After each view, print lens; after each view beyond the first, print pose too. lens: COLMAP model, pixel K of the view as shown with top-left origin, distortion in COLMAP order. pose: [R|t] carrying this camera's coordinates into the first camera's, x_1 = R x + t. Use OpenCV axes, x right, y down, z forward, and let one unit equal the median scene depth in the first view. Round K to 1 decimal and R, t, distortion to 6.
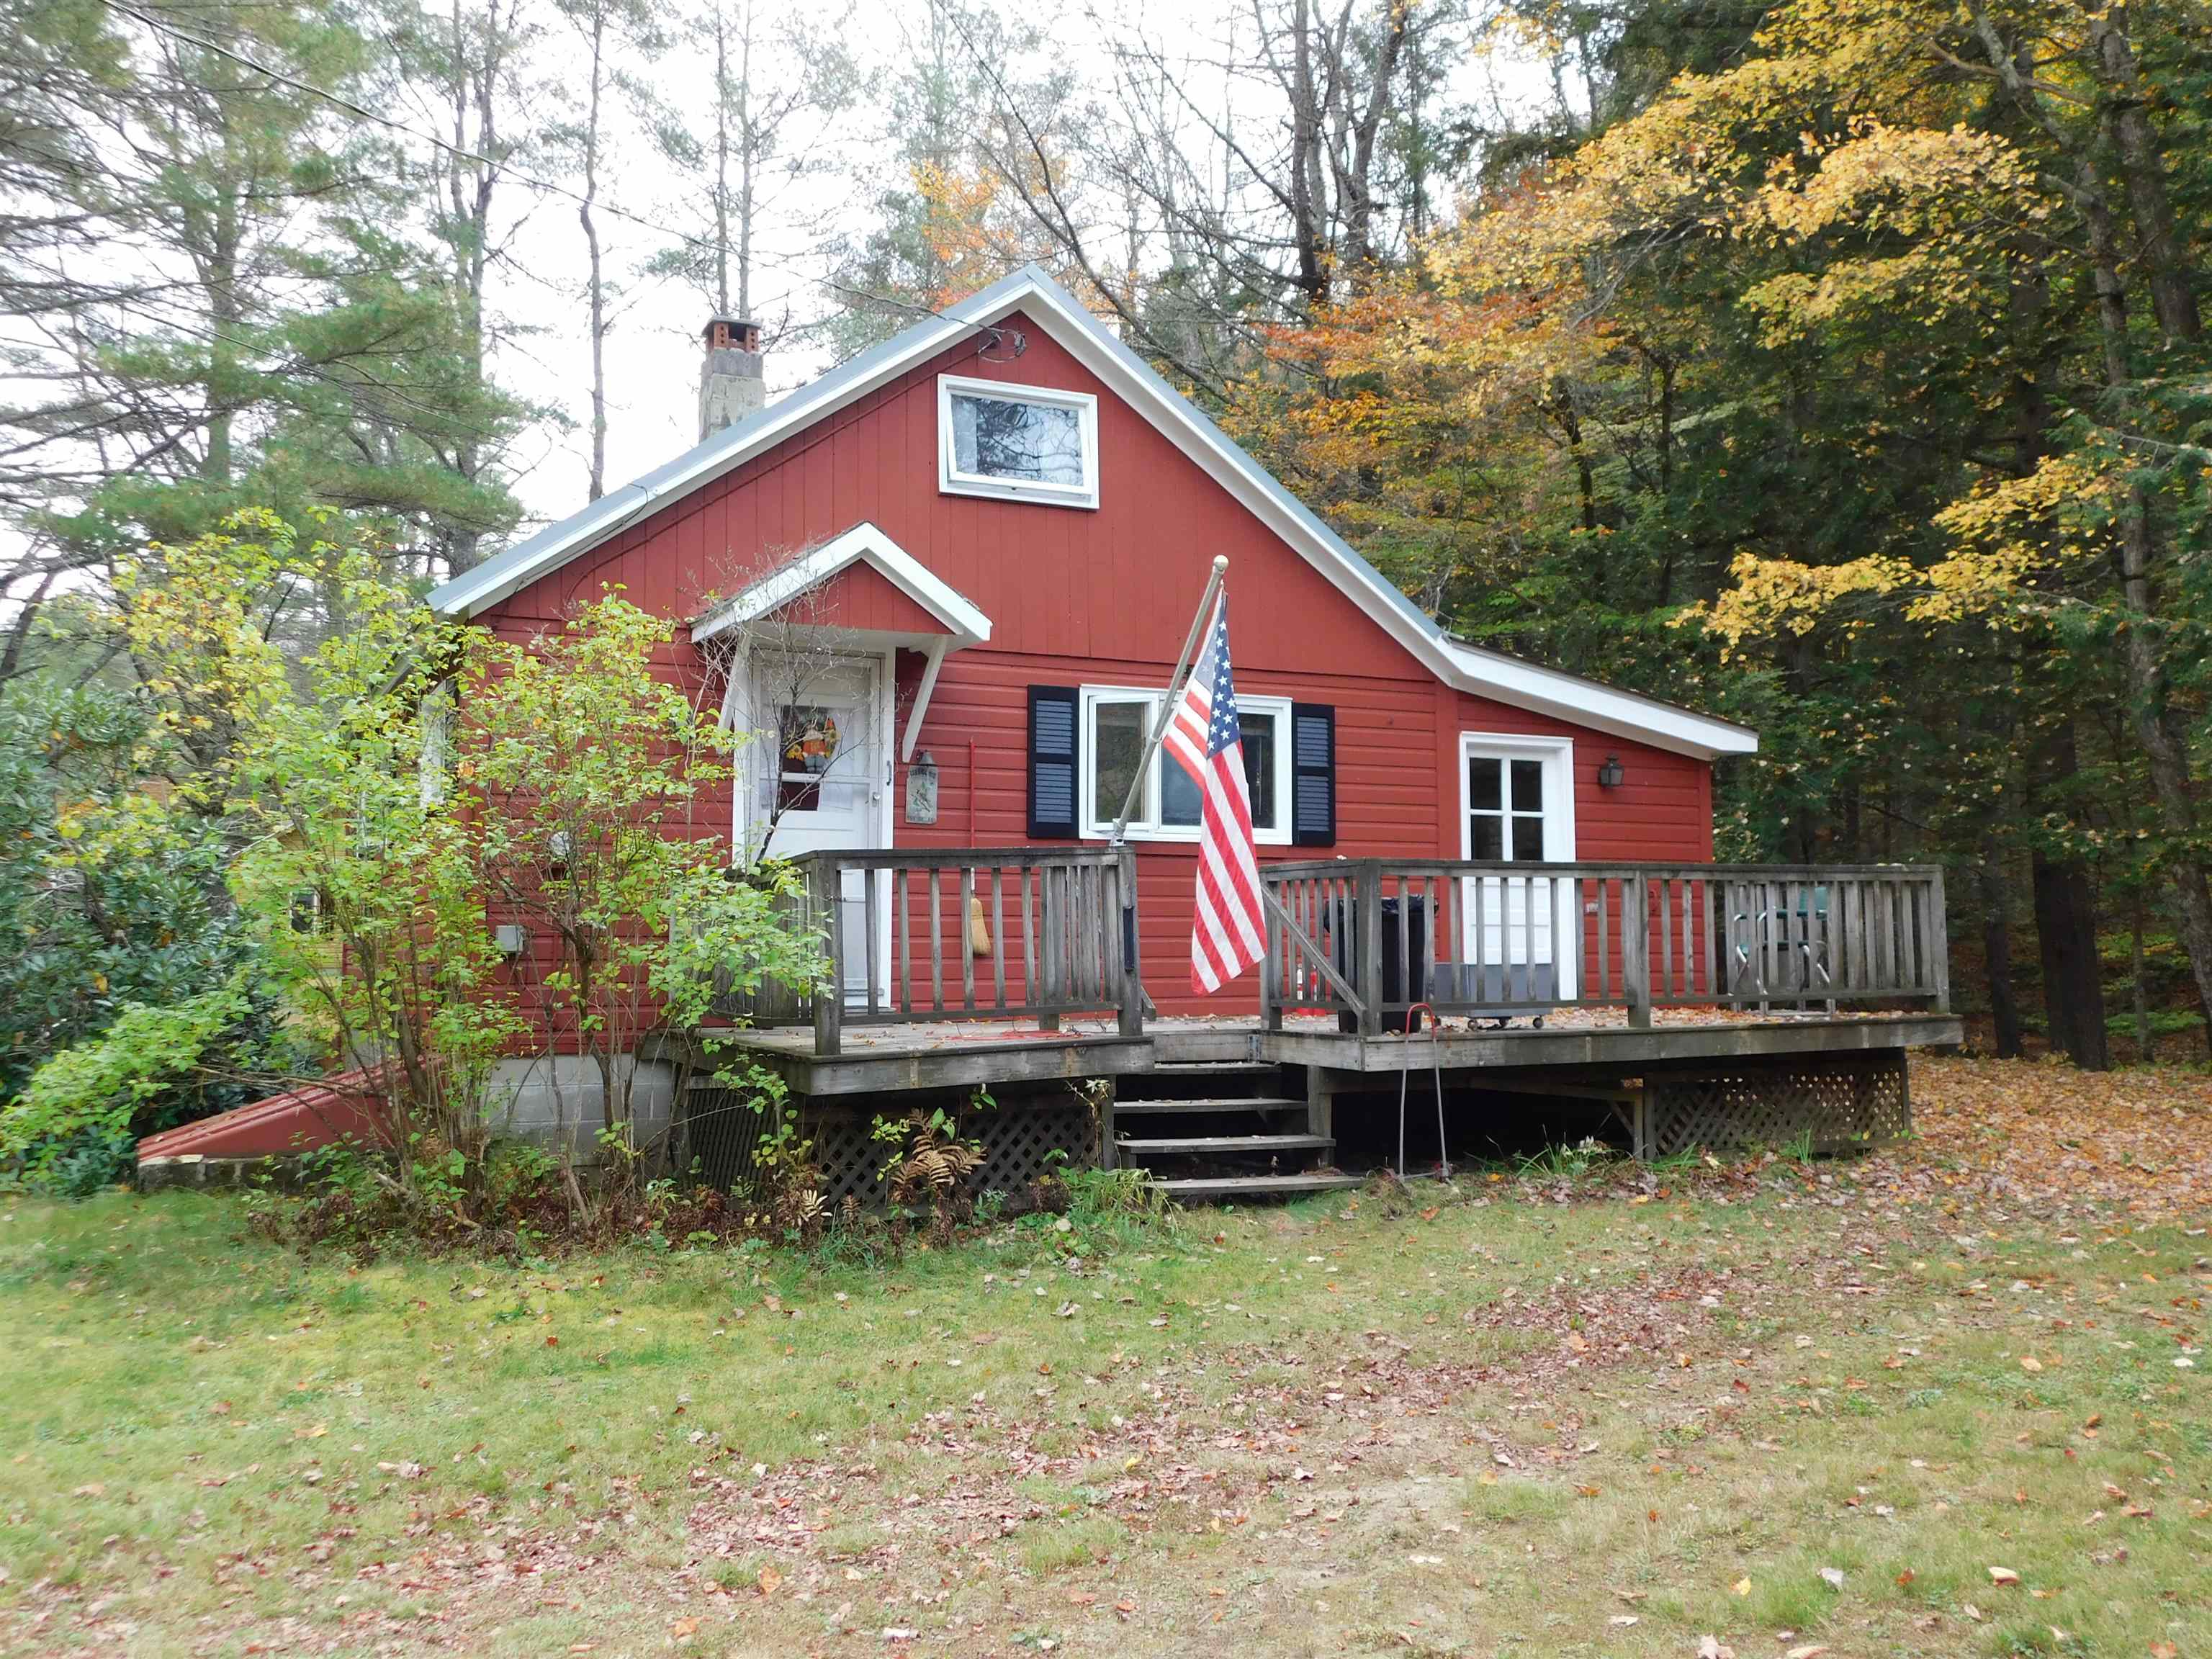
lens RADIAL K [[1927.4, 0, 1118.2], [0, 1927.4, 834.2], [0, 0, 1]] dist [-0.006220, 0.009662]
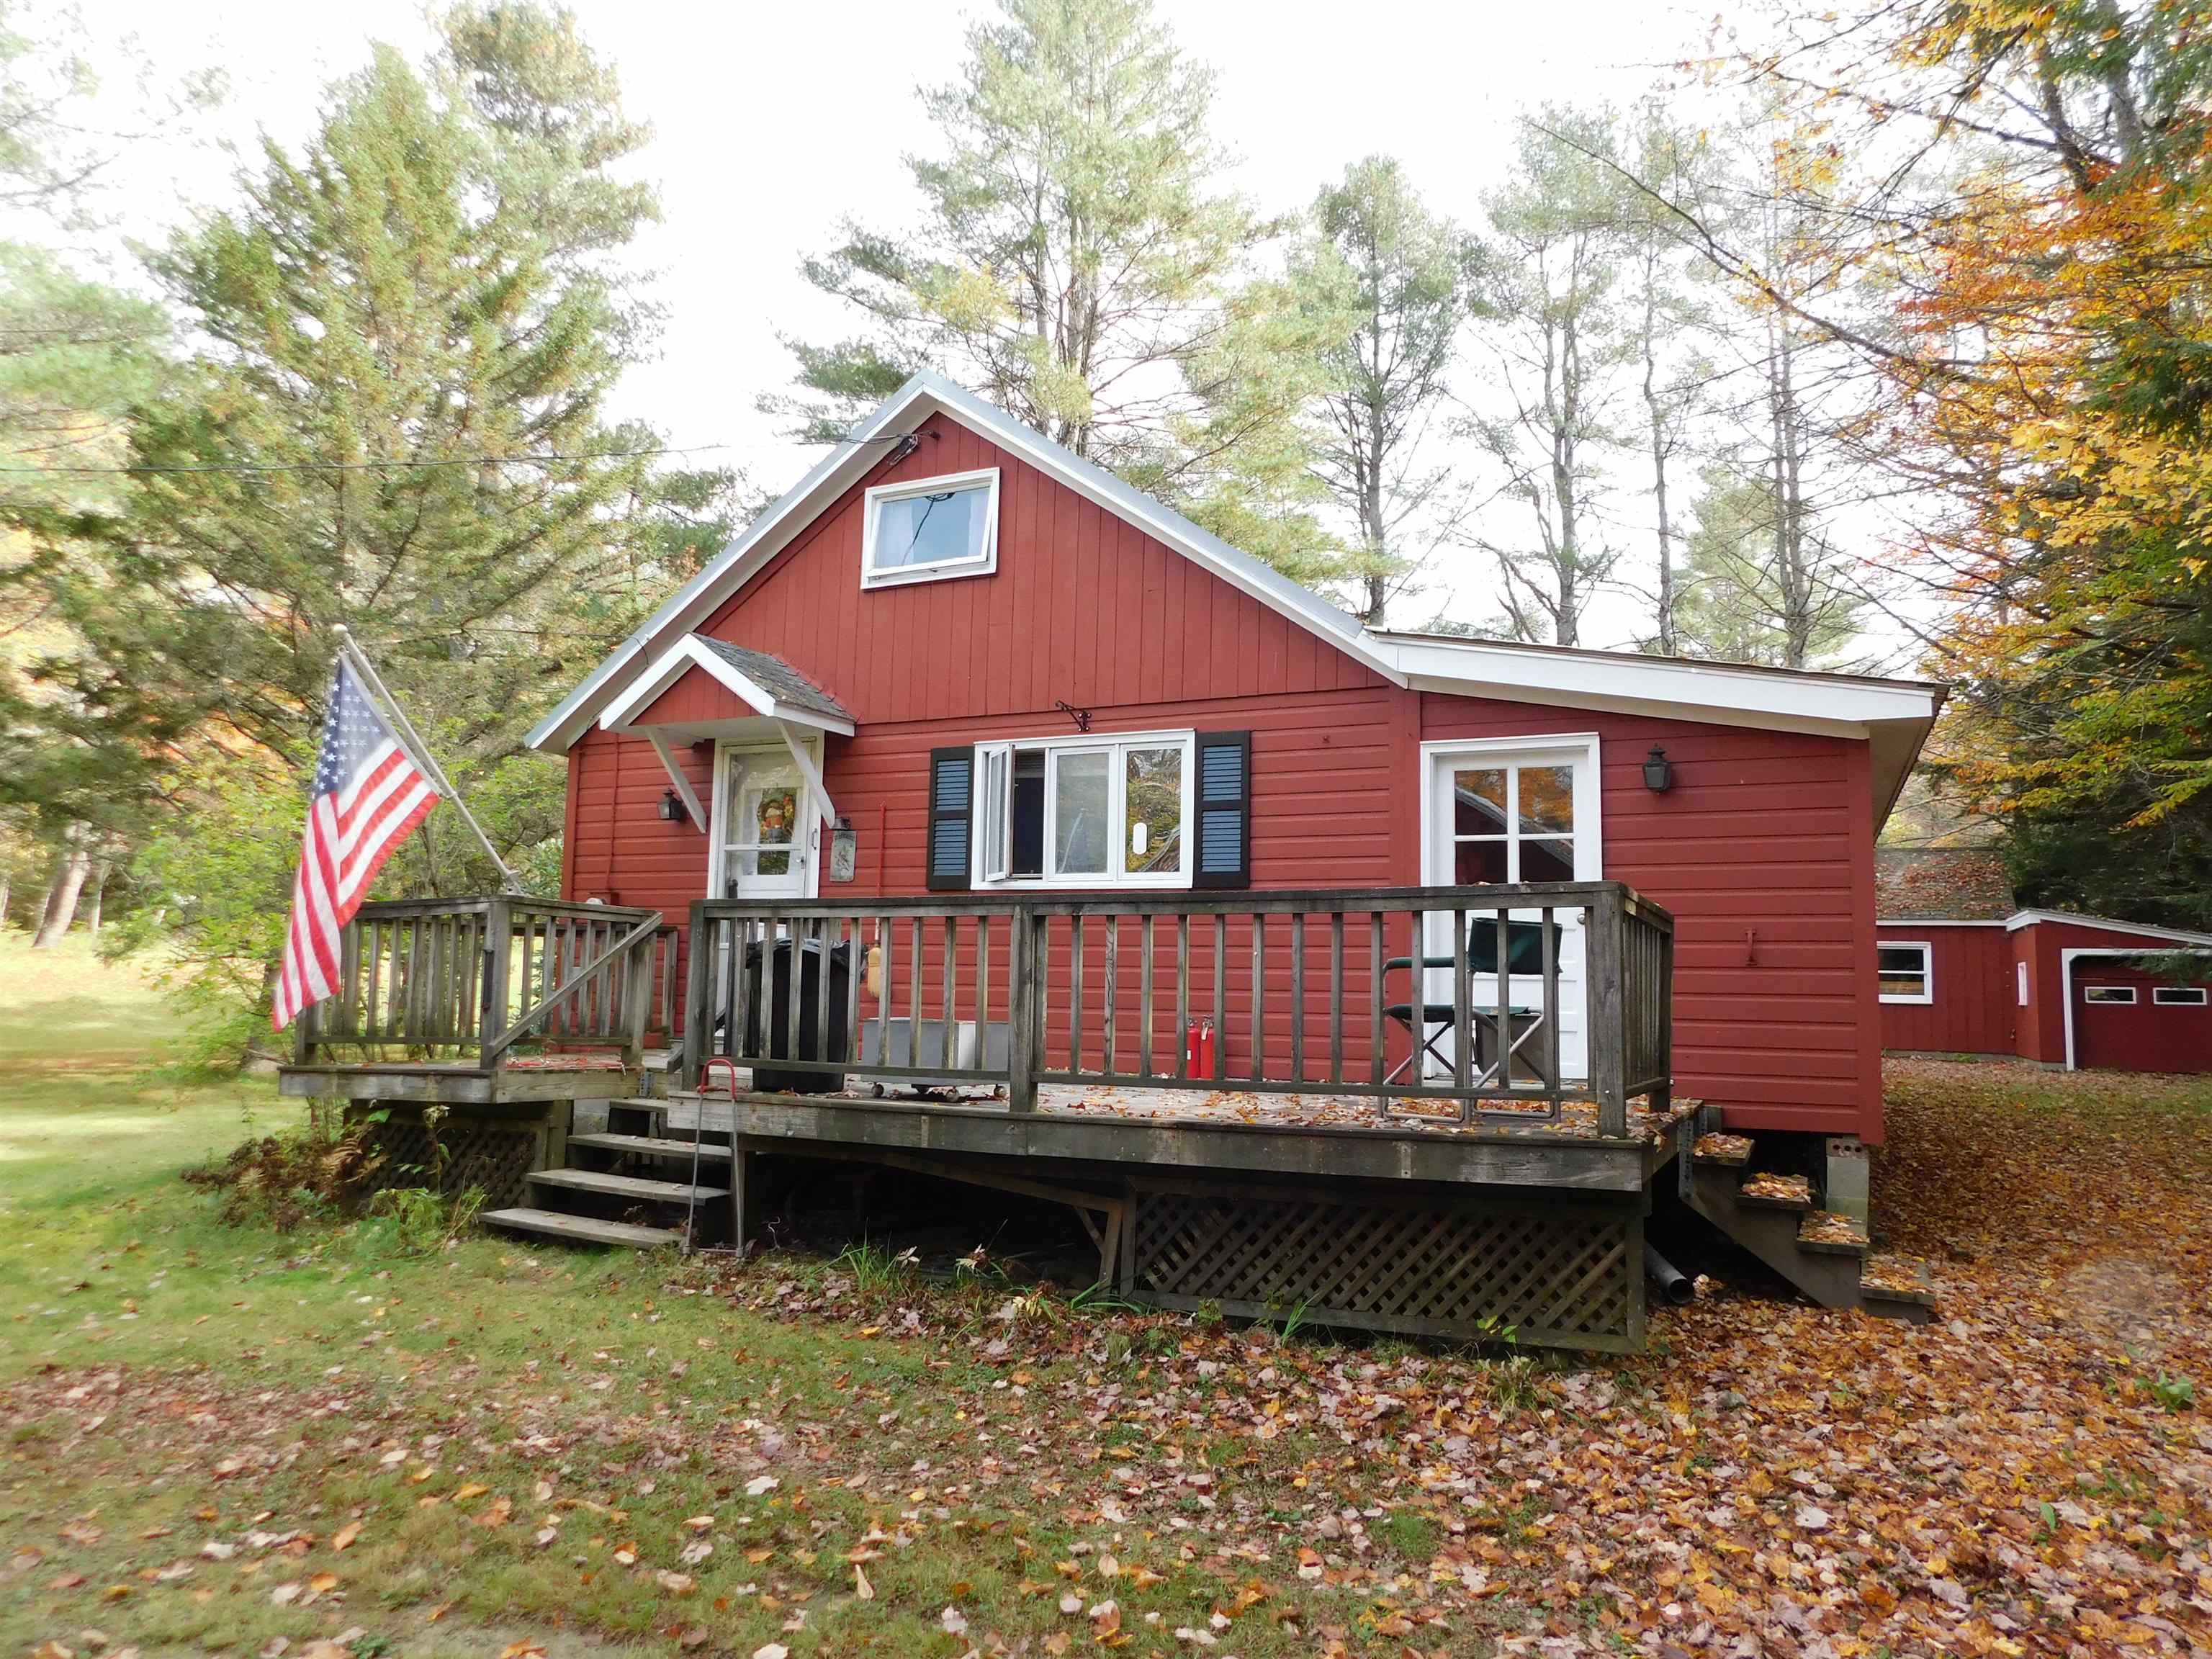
lens RADIAL K [[1448.7, 0, 1113.4], [0, 1448.7, 821.8], [0, 0, 1]] dist [-0.078244, 0.059264]
pose [[0.617927, -0.075732, -0.782580, 0.639306], [0.024351, 0.996716, -0.077227, 0.027610], [0.785858, 0.028664, 0.617742, 0.581137]]
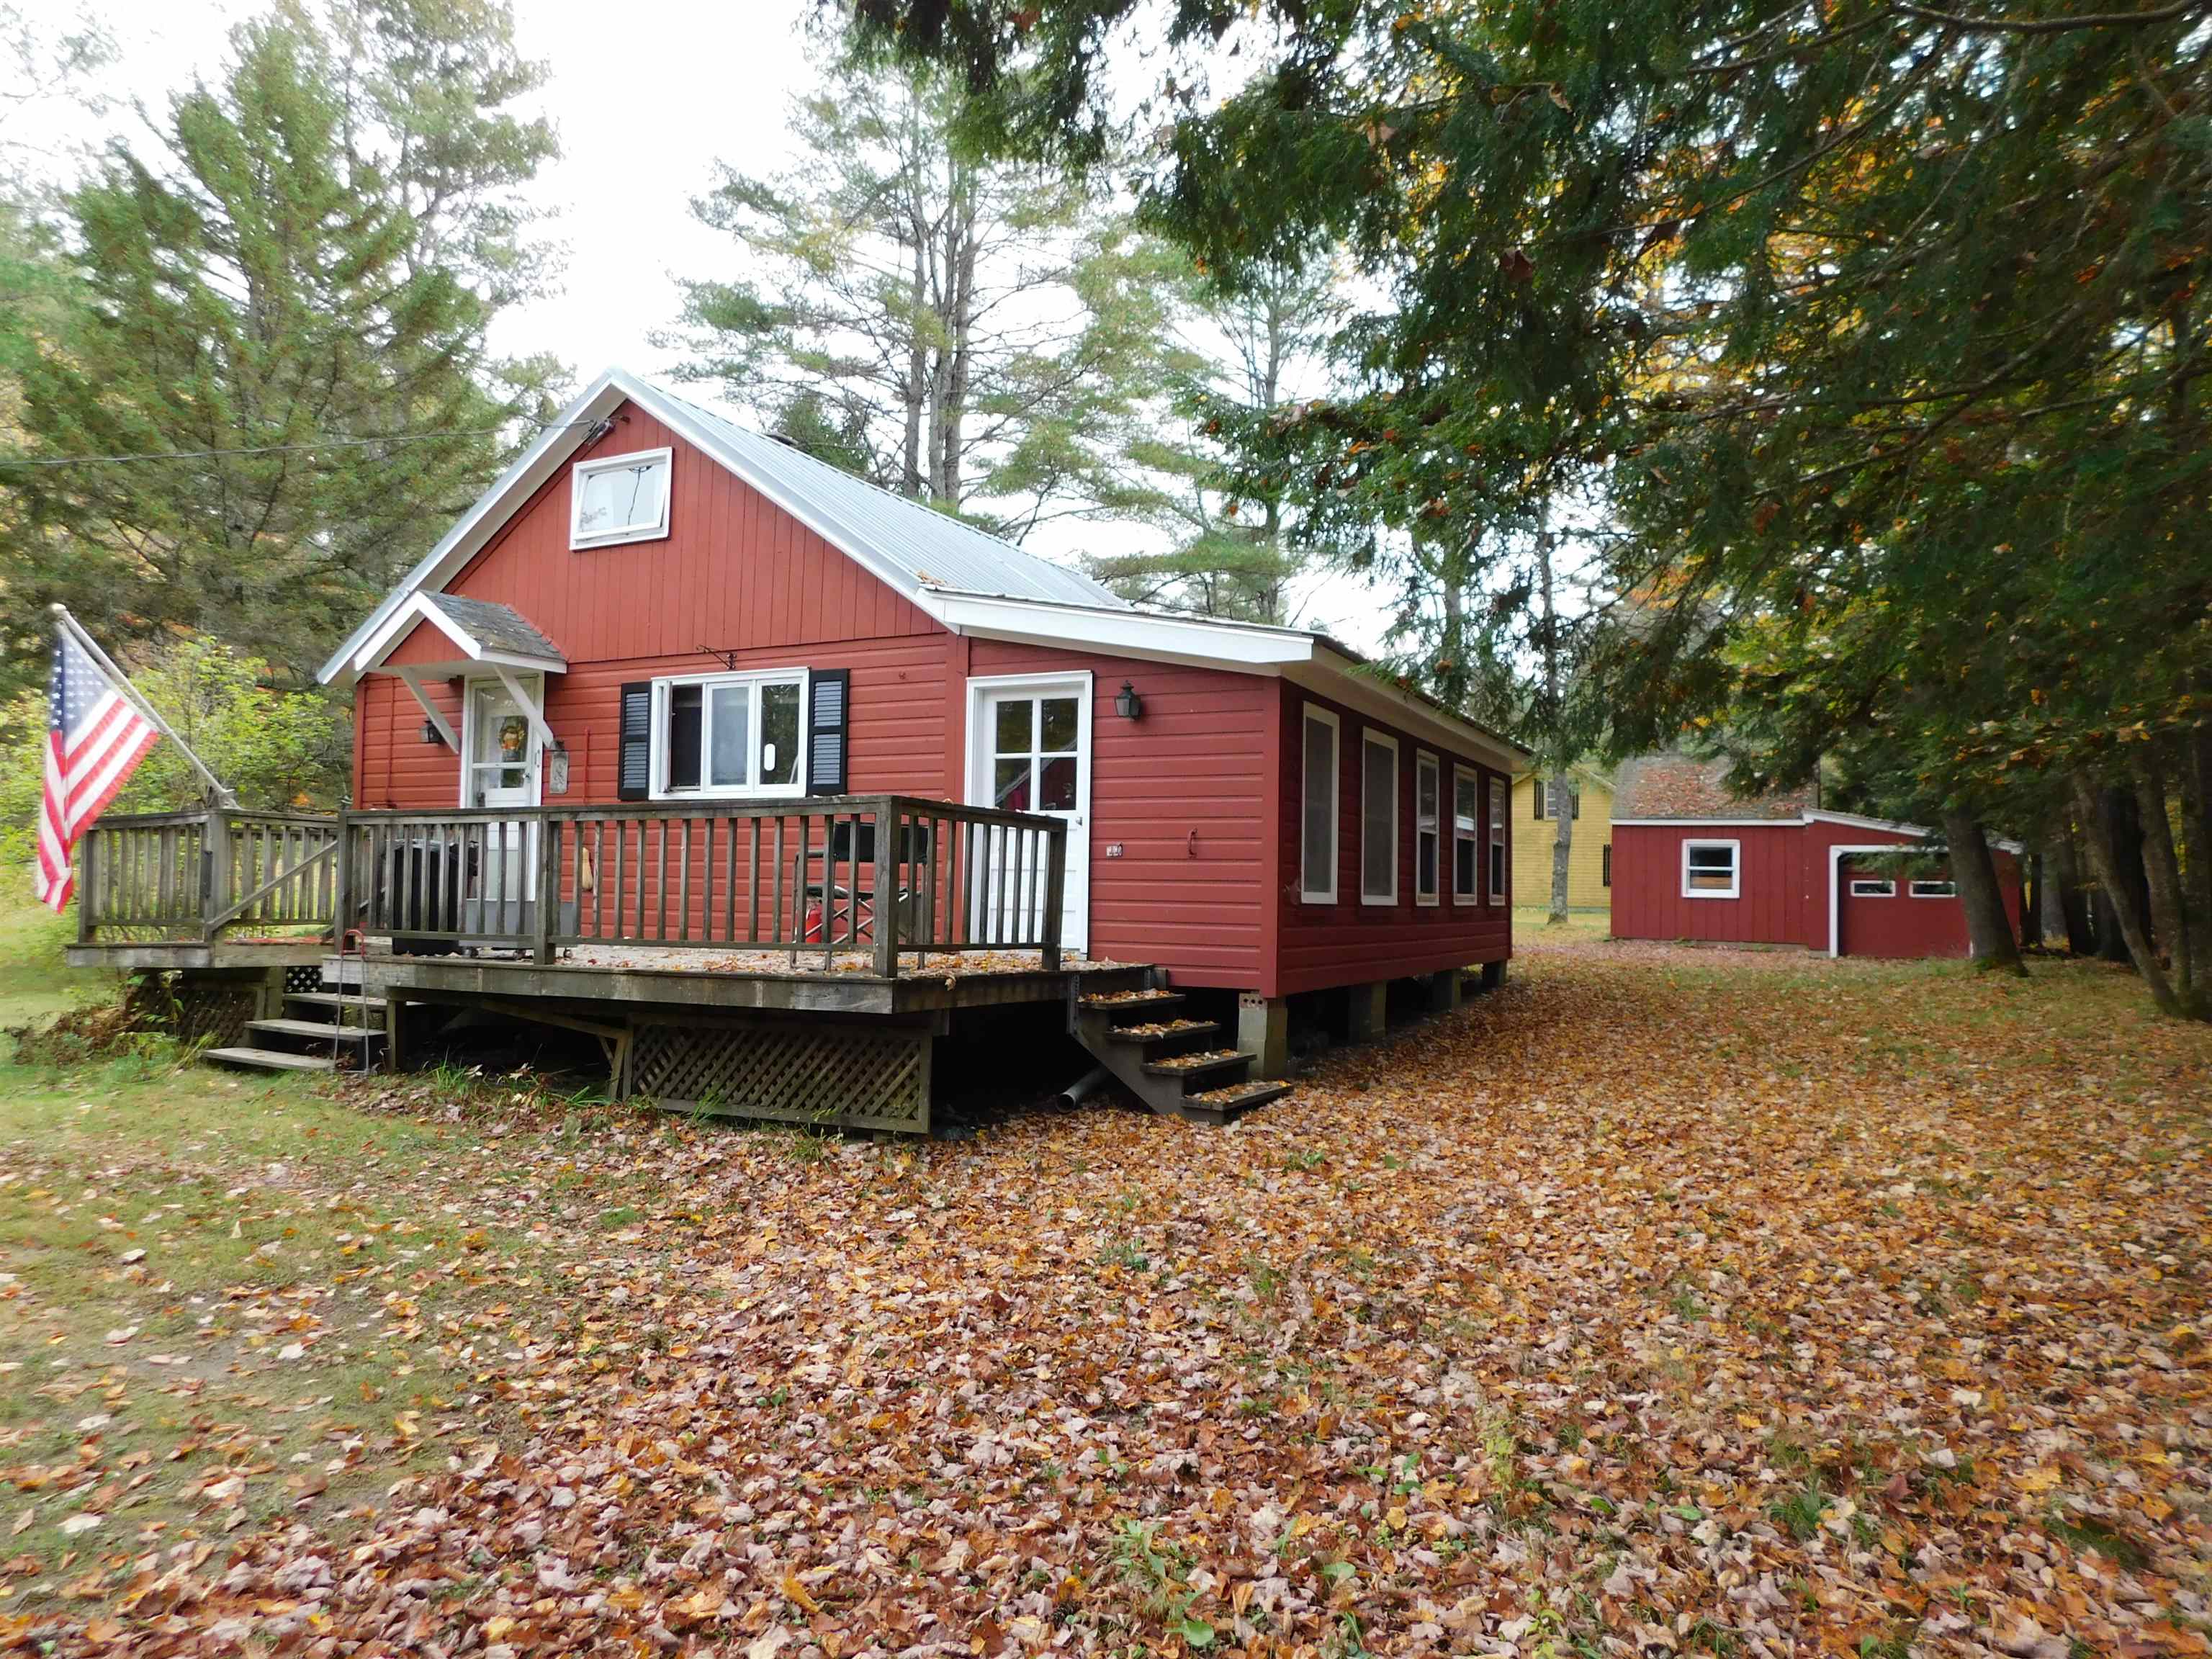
lens RADIAL K [[1448.7, 0, 1113.4], [0, 1448.7, 821.8], [0, 0, 1]] dist [-0.078244, 0.059264]
pose [[0.609983, -0.026956, -0.791956, 0.914940], [0.030660, 0.999476, -0.010405, 0.035880], [0.791821, -0.017934, 0.610490, 0.666906]]
